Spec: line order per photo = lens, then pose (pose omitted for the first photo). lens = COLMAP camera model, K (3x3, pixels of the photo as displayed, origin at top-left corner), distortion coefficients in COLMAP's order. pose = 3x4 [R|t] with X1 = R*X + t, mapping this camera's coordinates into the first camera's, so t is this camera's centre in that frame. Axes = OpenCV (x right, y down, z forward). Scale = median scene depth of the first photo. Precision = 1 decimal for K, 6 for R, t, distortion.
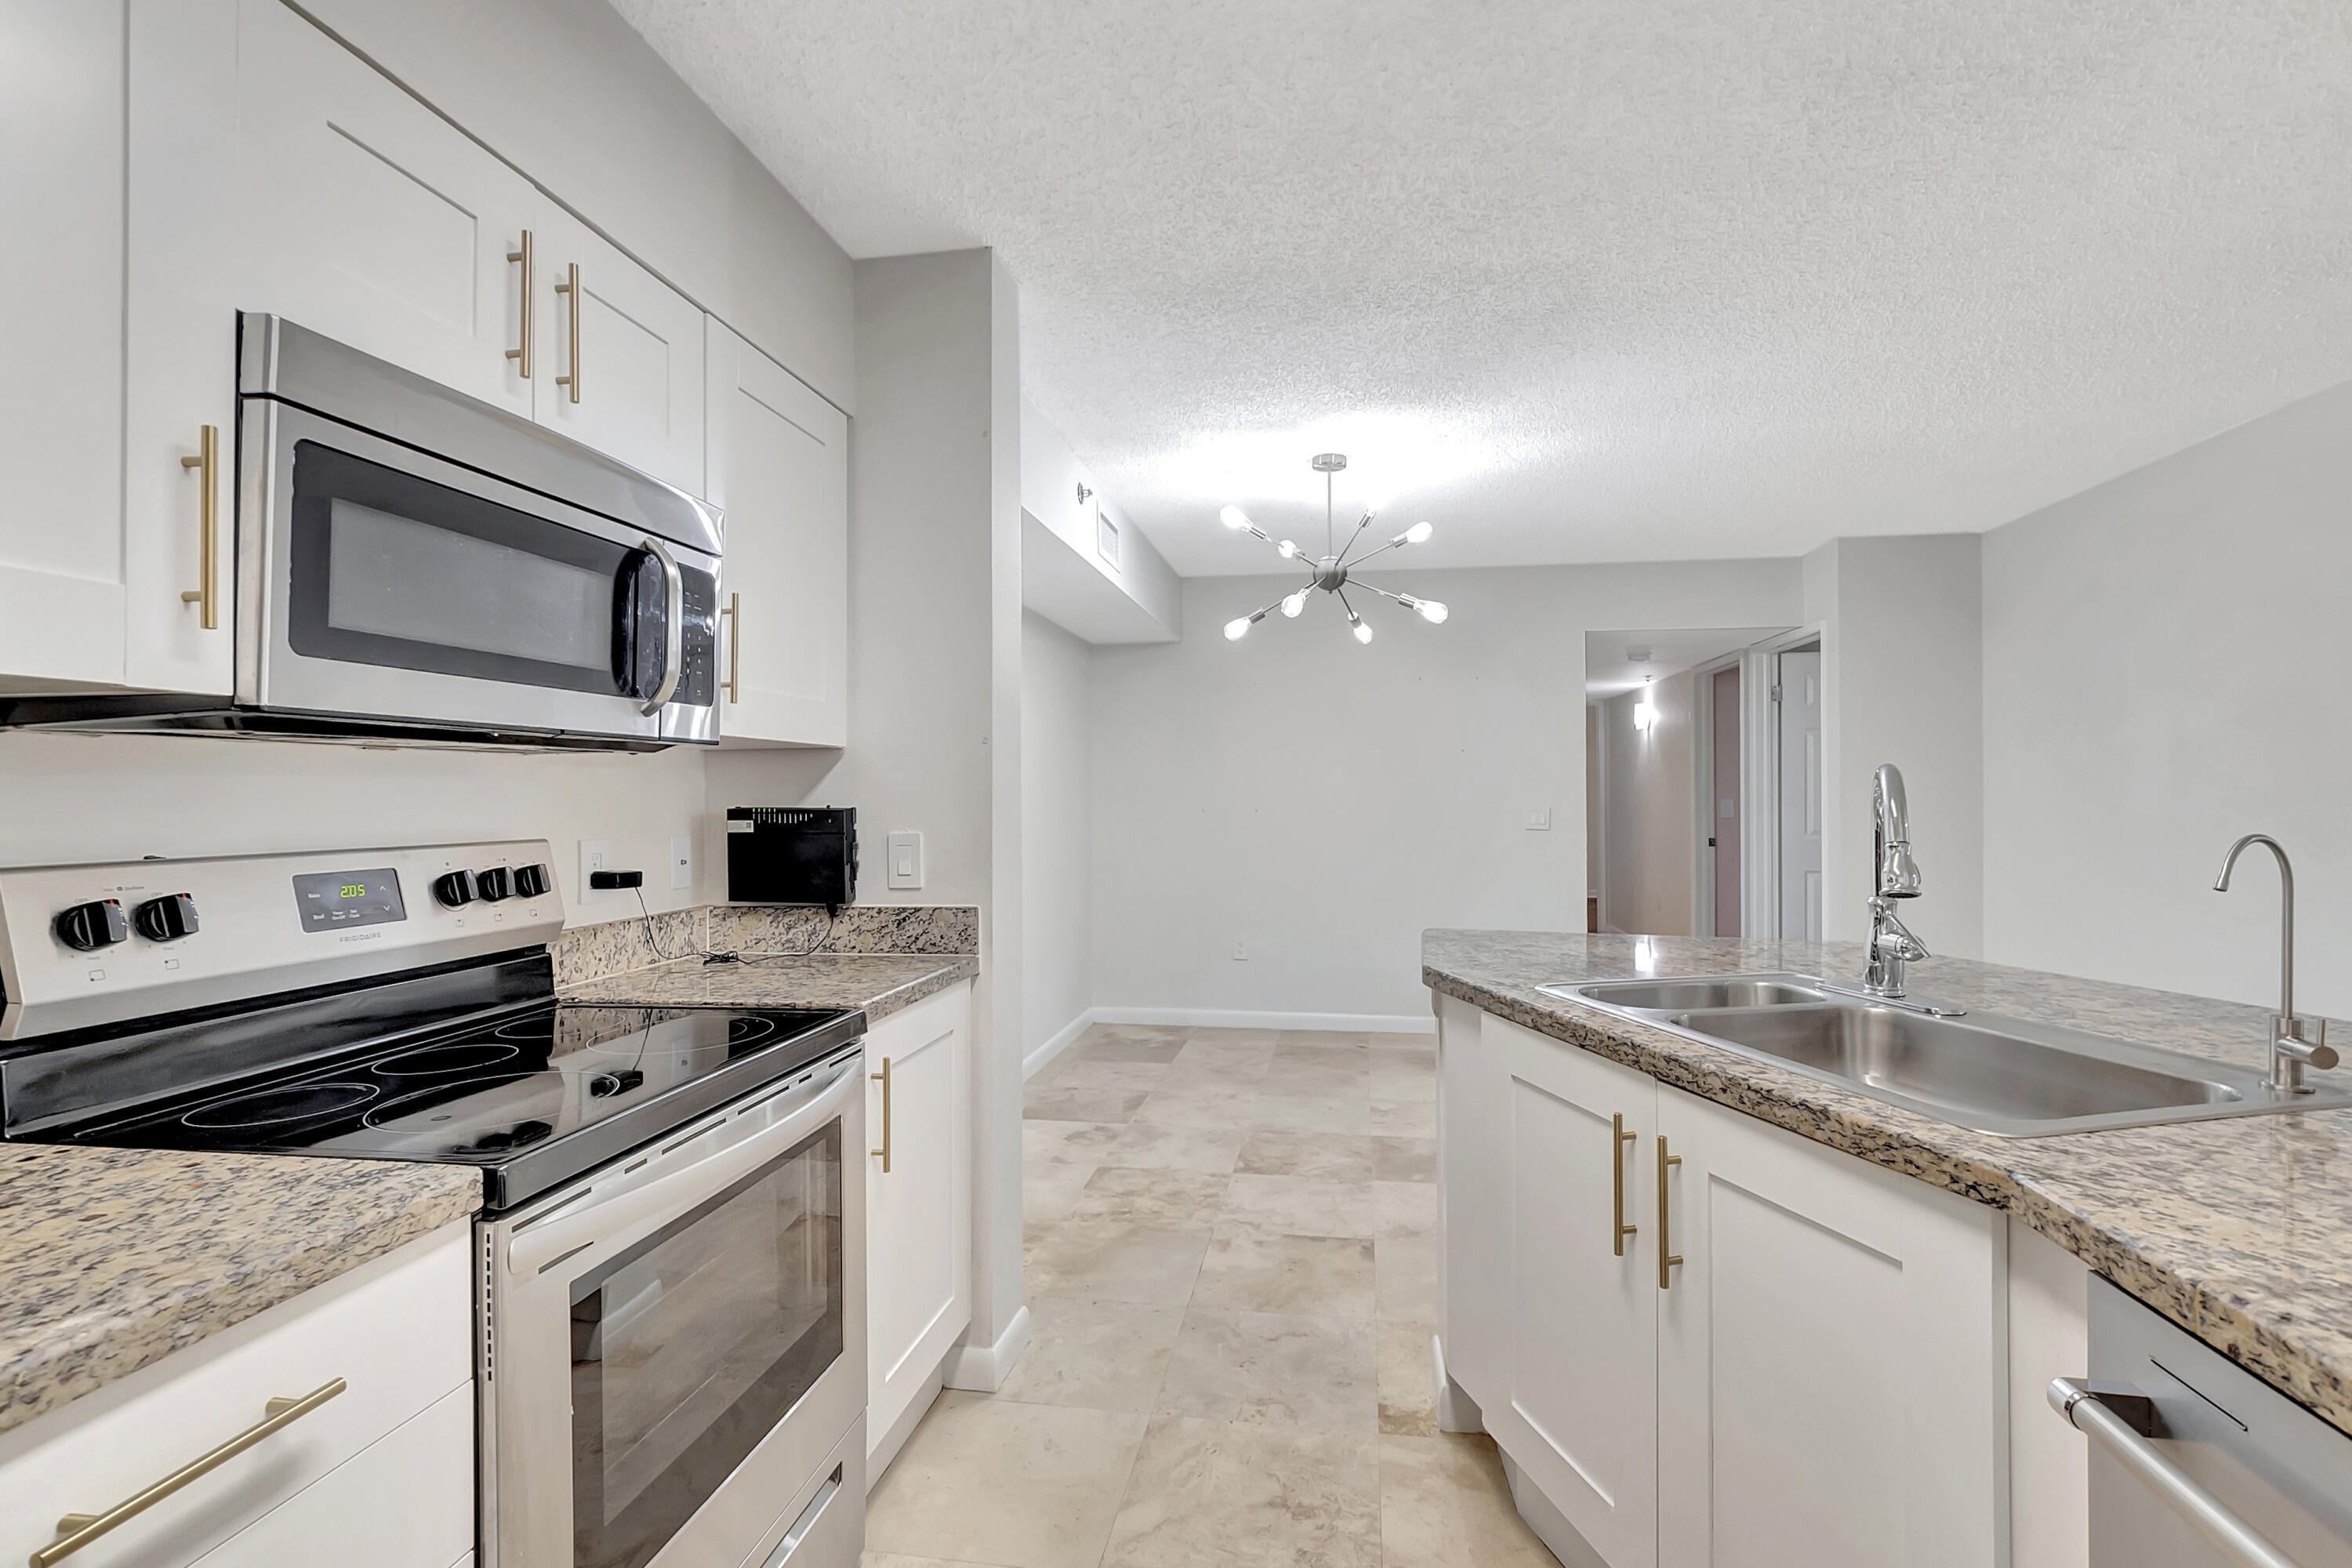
lens RADIAL K [[1069.4, 0, 1202.4], [0, 1069.4, 770.2], [0, 0, 1]] dist [-0.003870, -0.000799]
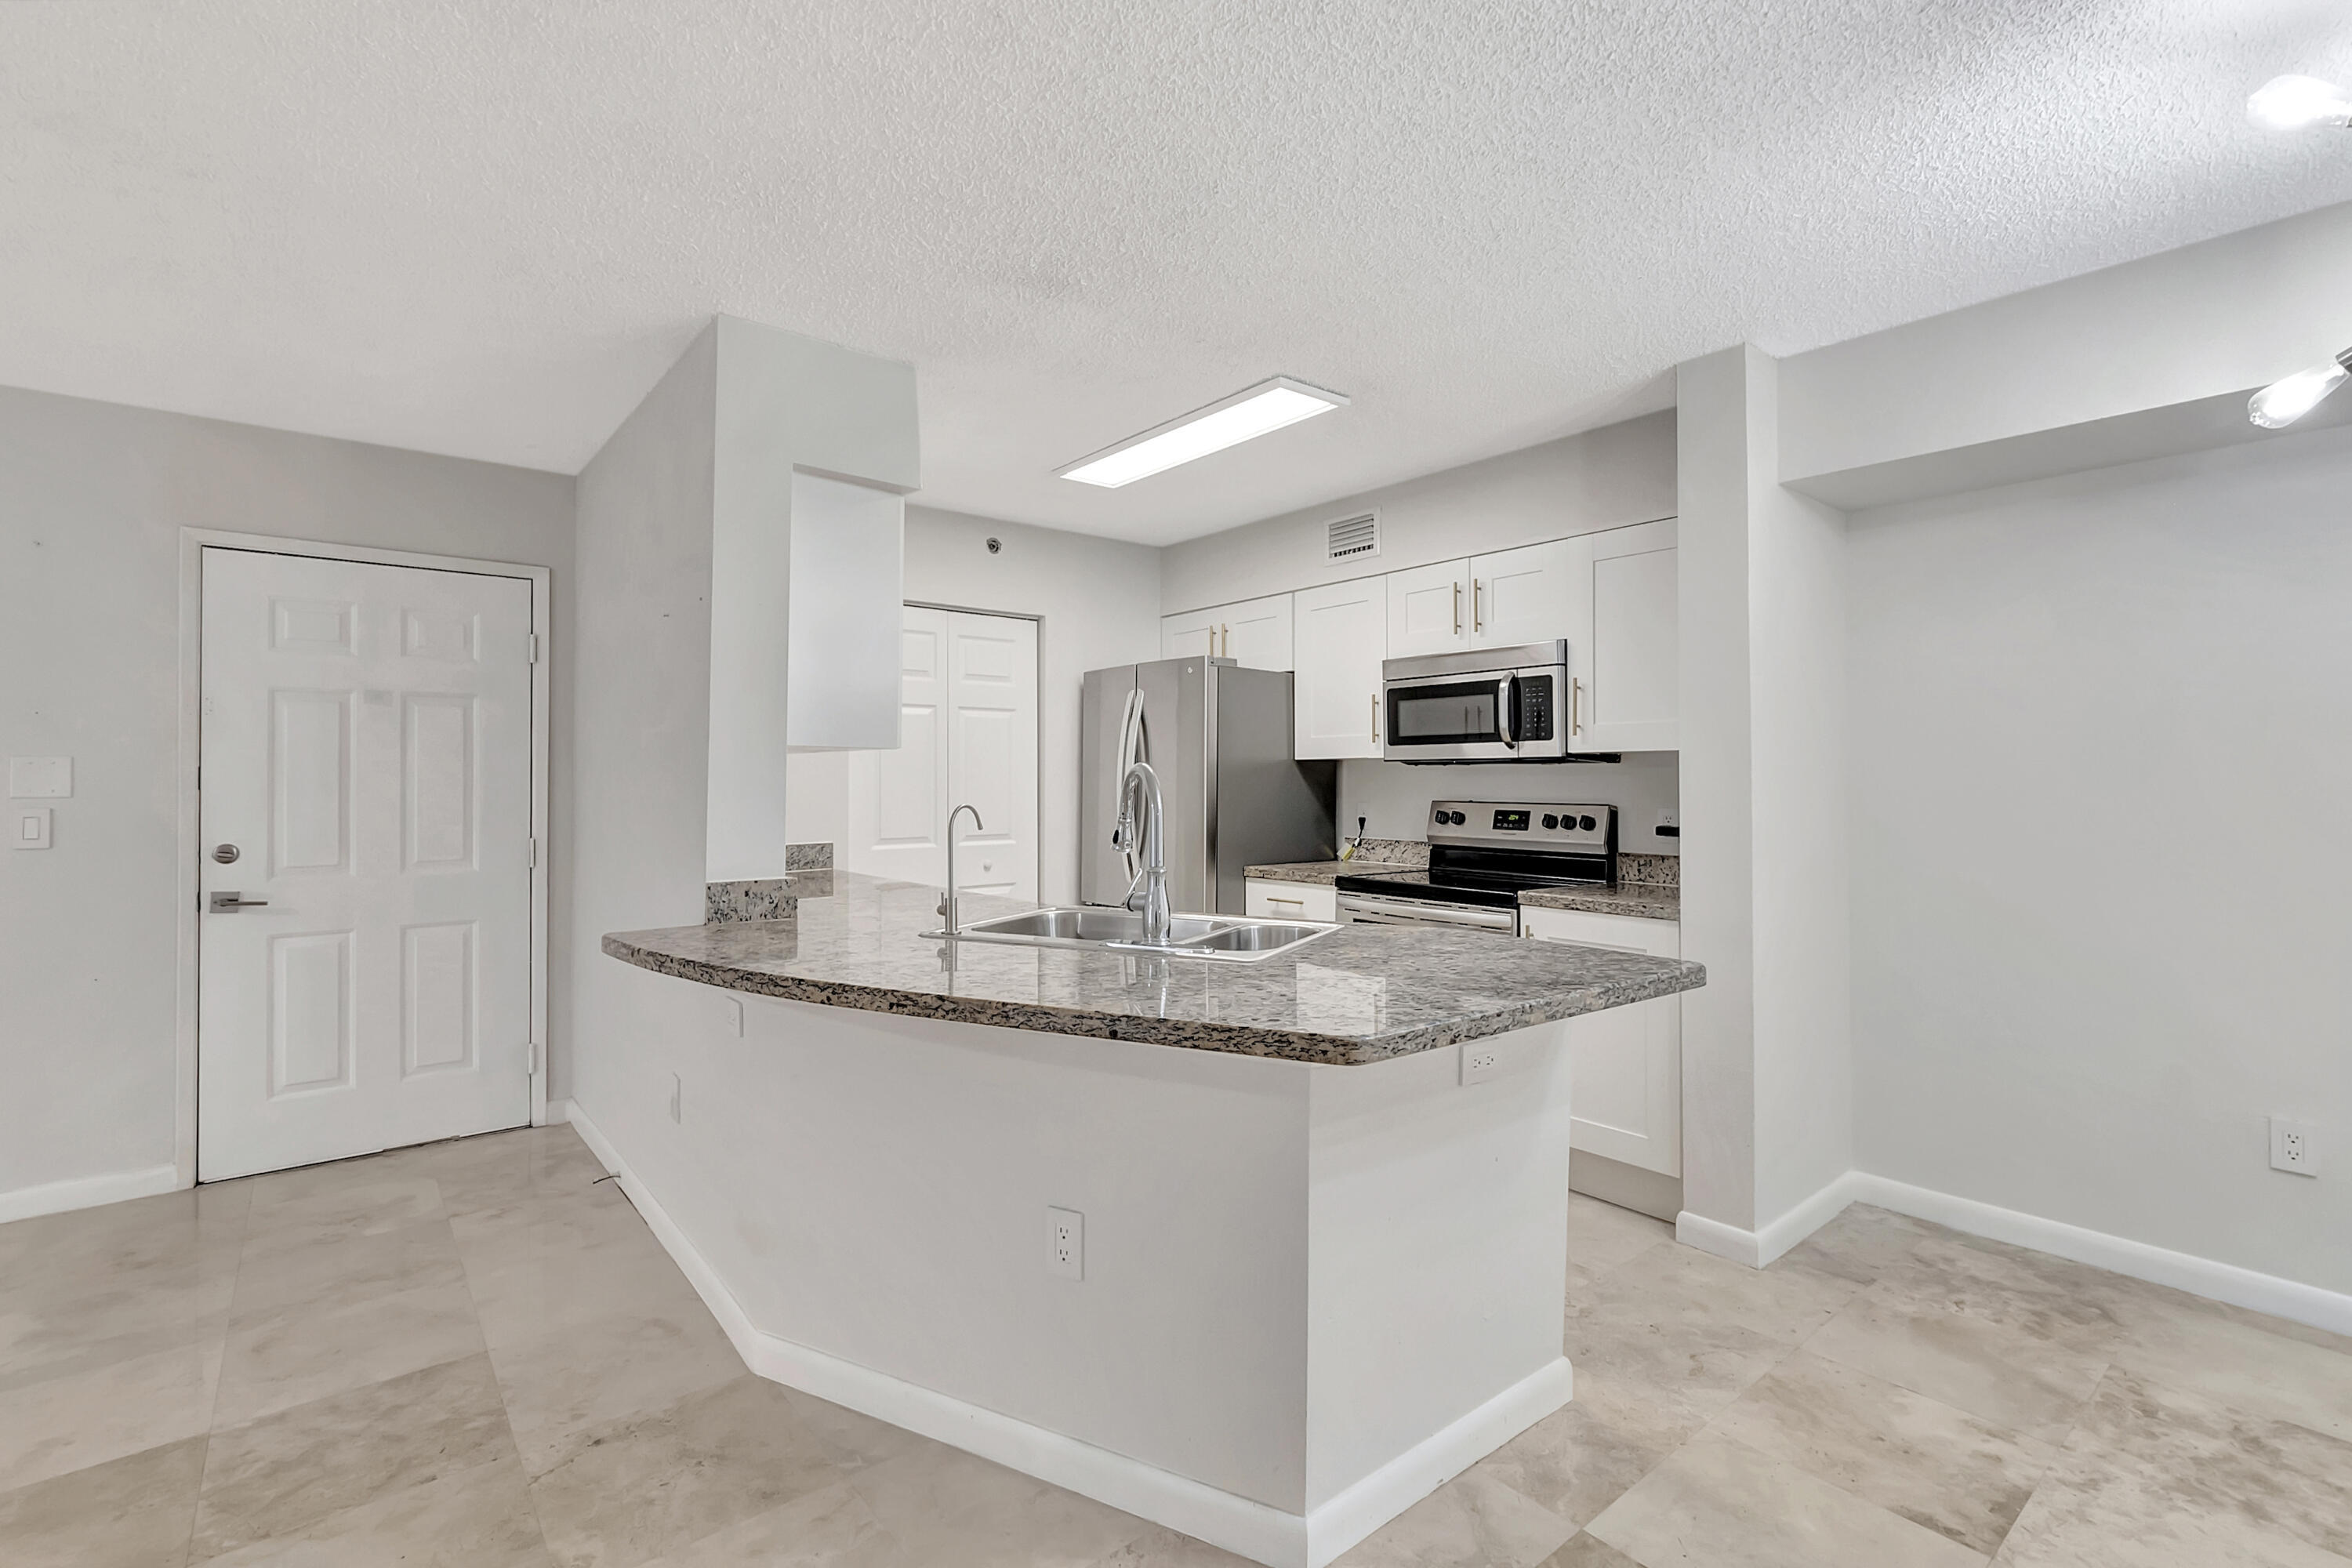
lens RADIAL K [[1052.1, 0, 1163.0], [0, 1052.1, 776.7], [0, 0, 1]] dist [0.002967, -0.000245]
pose [[-0.679742, 0.001693, -0.733449, 1.075334], [0.017226, 0.999758, -0.013657, 0.018076], [0.733249, -0.021918, -0.679607, 1.298899]]
